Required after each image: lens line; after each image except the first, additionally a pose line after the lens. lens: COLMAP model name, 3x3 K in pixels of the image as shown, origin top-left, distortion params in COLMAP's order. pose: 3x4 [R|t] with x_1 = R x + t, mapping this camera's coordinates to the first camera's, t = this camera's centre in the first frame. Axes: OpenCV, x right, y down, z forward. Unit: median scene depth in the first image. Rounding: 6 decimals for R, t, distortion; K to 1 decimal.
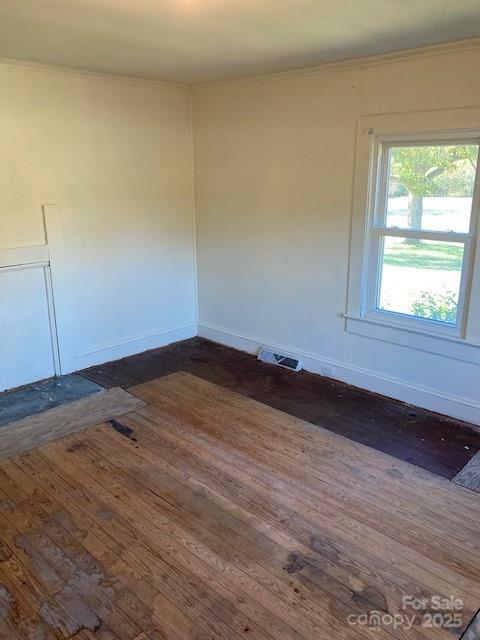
lens RADIAL K [[524.2, 0, 242.4], [0, 524.2, 318.2], [0, 0, 1]] dist [-0.002358, 0.002553]
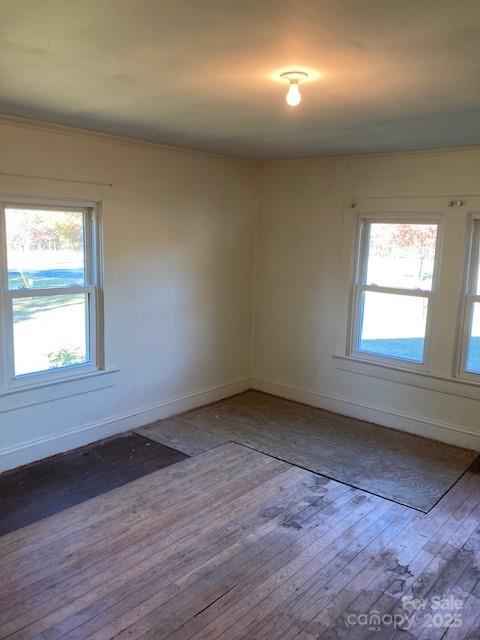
lens RADIAL K [[524.2, 0, 242.4], [0, 524.2, 318.2], [0, 0, 1]] dist [-0.002358, 0.002553]
pose [[-0.062836, -0.162556, 0.984697, -0.857074], [0.248023, 0.953150, 0.173175, -0.227758], [-0.966714, 0.255109, -0.019574, 0.770284]]
